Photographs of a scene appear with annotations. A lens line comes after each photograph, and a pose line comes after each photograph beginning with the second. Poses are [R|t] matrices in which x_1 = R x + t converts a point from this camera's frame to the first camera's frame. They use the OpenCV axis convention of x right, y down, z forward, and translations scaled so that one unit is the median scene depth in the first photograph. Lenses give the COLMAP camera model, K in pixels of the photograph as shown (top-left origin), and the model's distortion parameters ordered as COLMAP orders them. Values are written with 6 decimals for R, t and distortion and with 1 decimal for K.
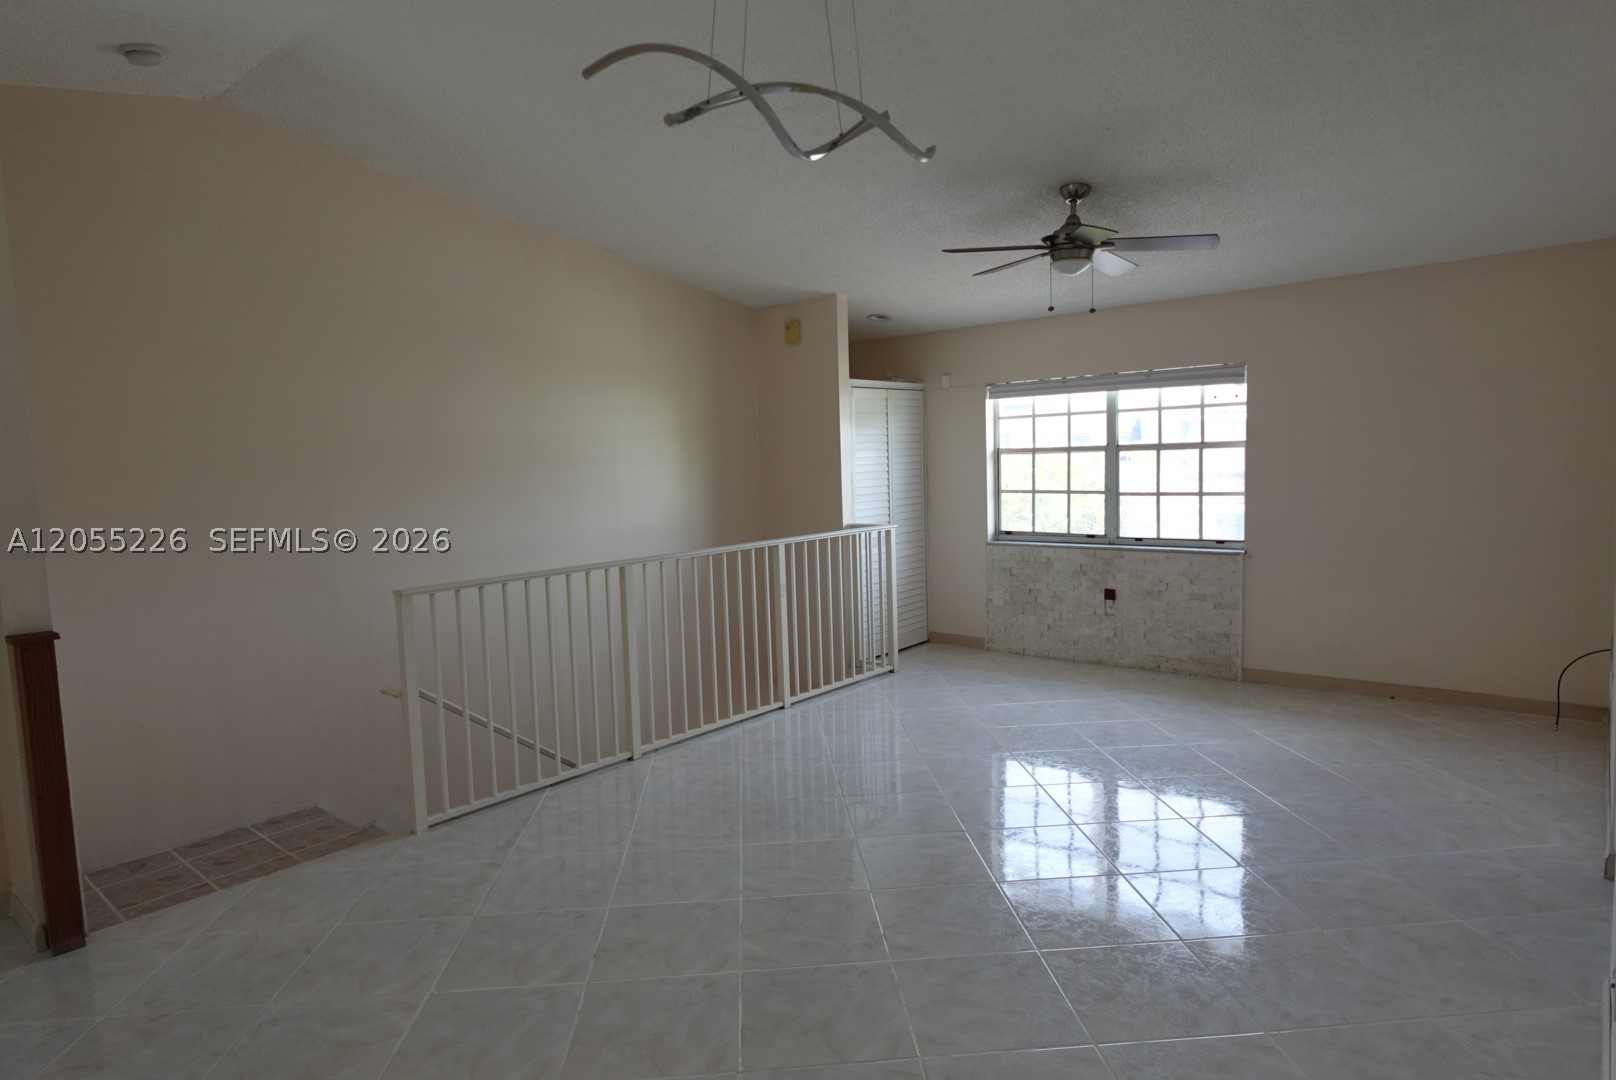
lens RADIAL K [[930.2, 0, 808.0], [0, 930.2, 540.0], [0, 0, 1]] dist [0.001431, 0.001486]
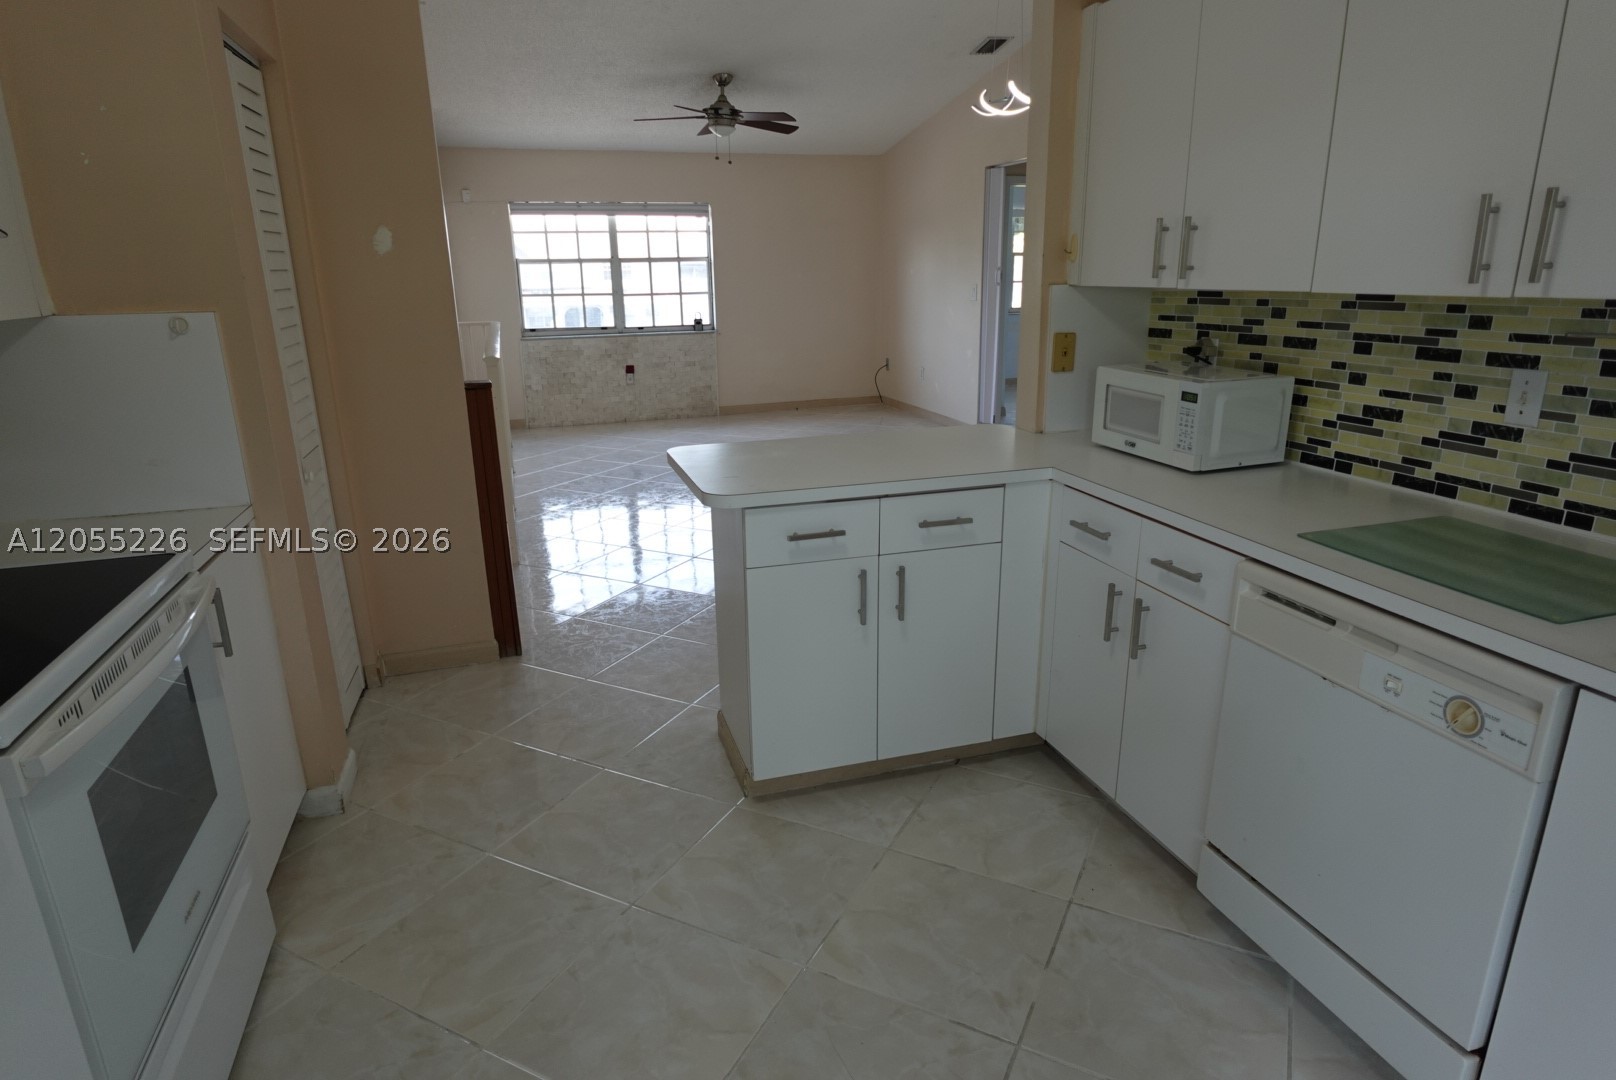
lens RADIAL K [[913.2, 0, 808.0], [0, 913.2, 540.0], [0, 0, 1]] dist [-0.003224, 0.003310]
pose [[0.521082, -0.224389, 0.823482, -0.712088], [0.073760, 0.973052, 0.218472, 0.027865], [-0.850314, -0.053101, 0.523590, 0.046360]]
